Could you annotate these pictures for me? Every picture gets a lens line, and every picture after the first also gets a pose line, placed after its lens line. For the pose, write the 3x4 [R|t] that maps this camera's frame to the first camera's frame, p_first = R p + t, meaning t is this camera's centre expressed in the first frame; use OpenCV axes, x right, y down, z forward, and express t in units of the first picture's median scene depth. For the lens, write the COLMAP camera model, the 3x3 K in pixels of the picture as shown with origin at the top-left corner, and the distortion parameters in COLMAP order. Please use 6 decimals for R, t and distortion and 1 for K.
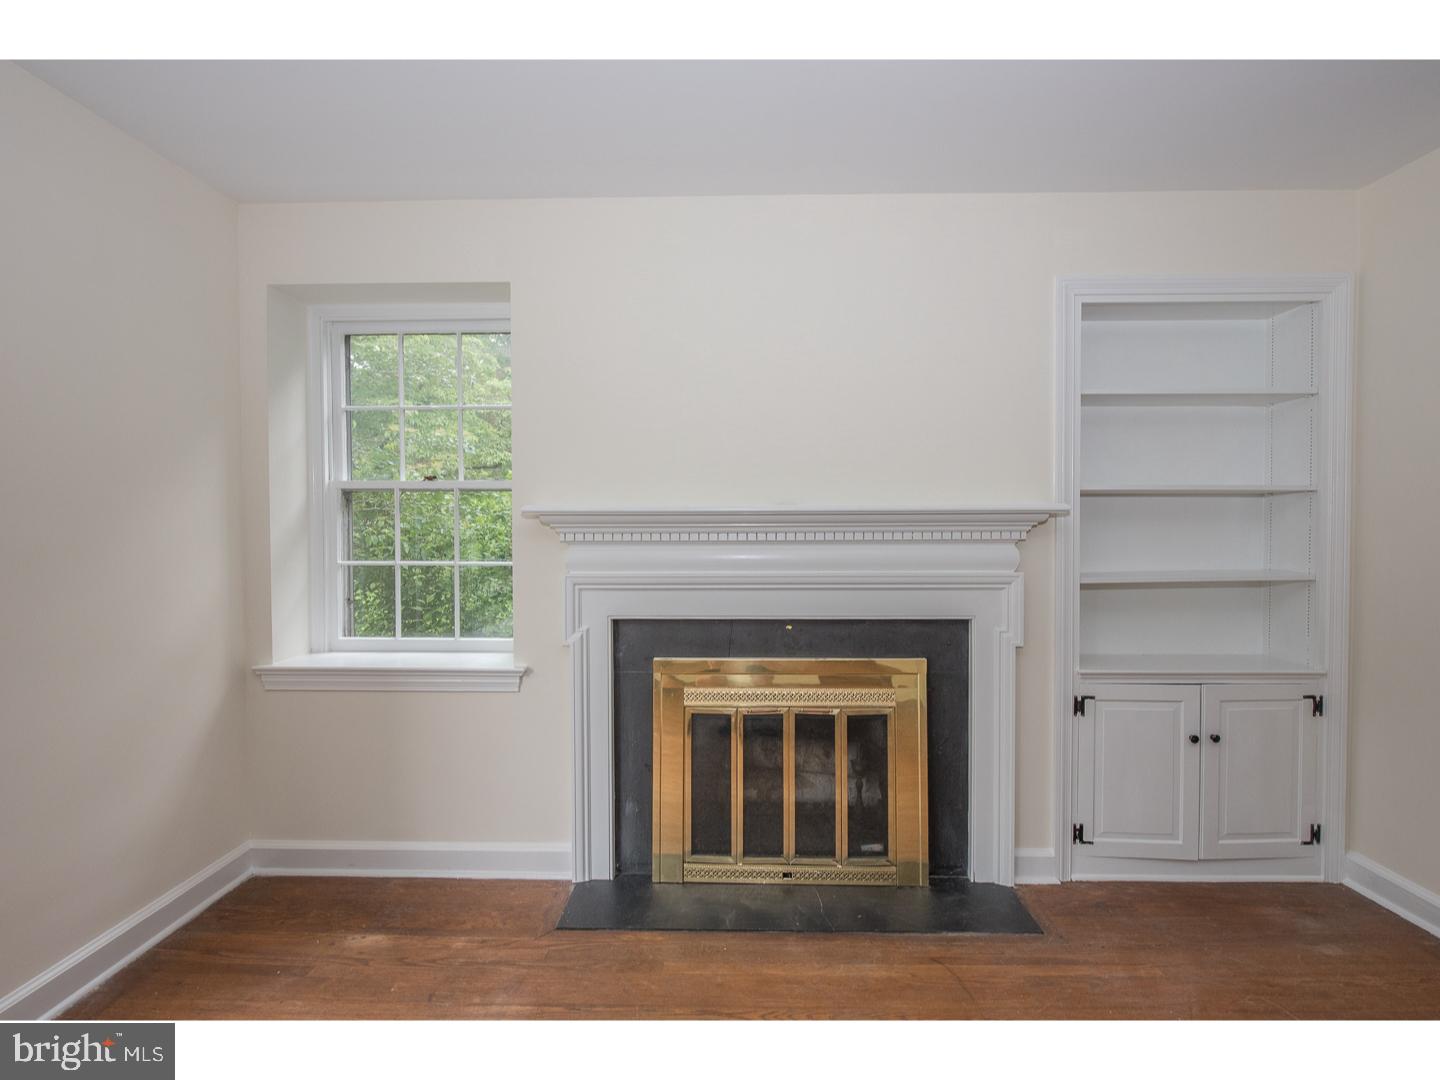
lens RADIAL K [[769.7, 0, 720.0], [0, 769.7, 540.0], [0, 0, 1]] dist [-0.025272, -0.000016]
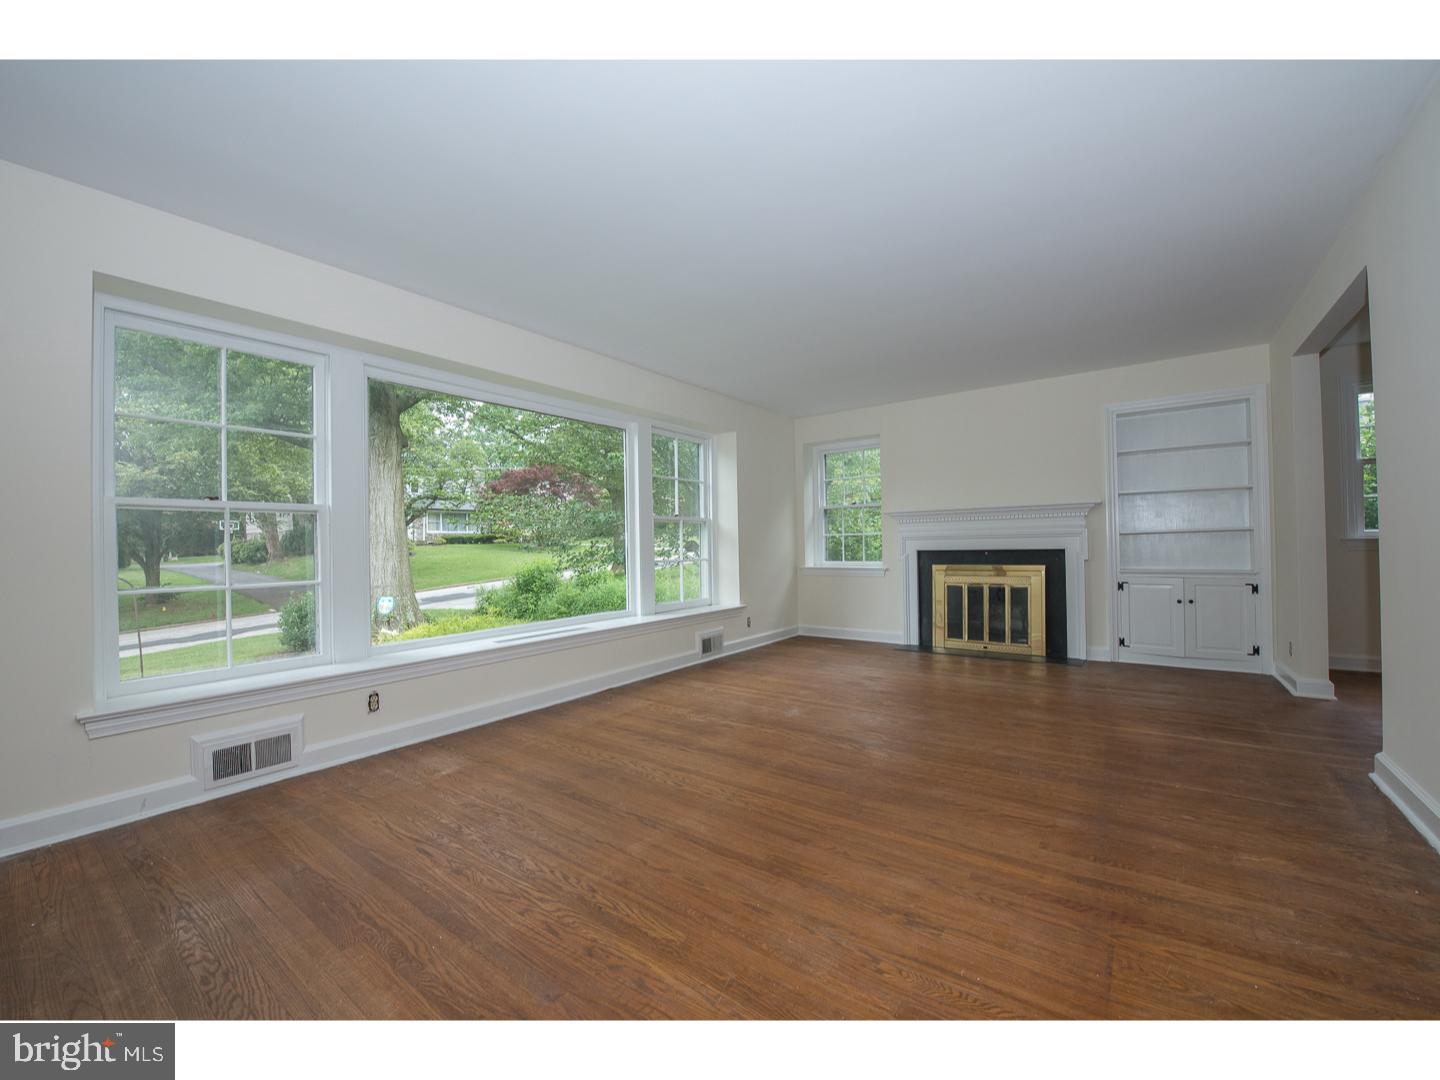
lens RADIAL K [[571.3, 0, 720.0], [0, 571.3, 540.0], [0, 0, 1]] dist [-0.011879, -0.005388]
pose [[0.822949, -0.016435, -0.567877, 0.447764], [0.002704, 0.999683, -0.025014, 0.116305], [0.568109, 0.019050, 0.822733, -1.106109]]
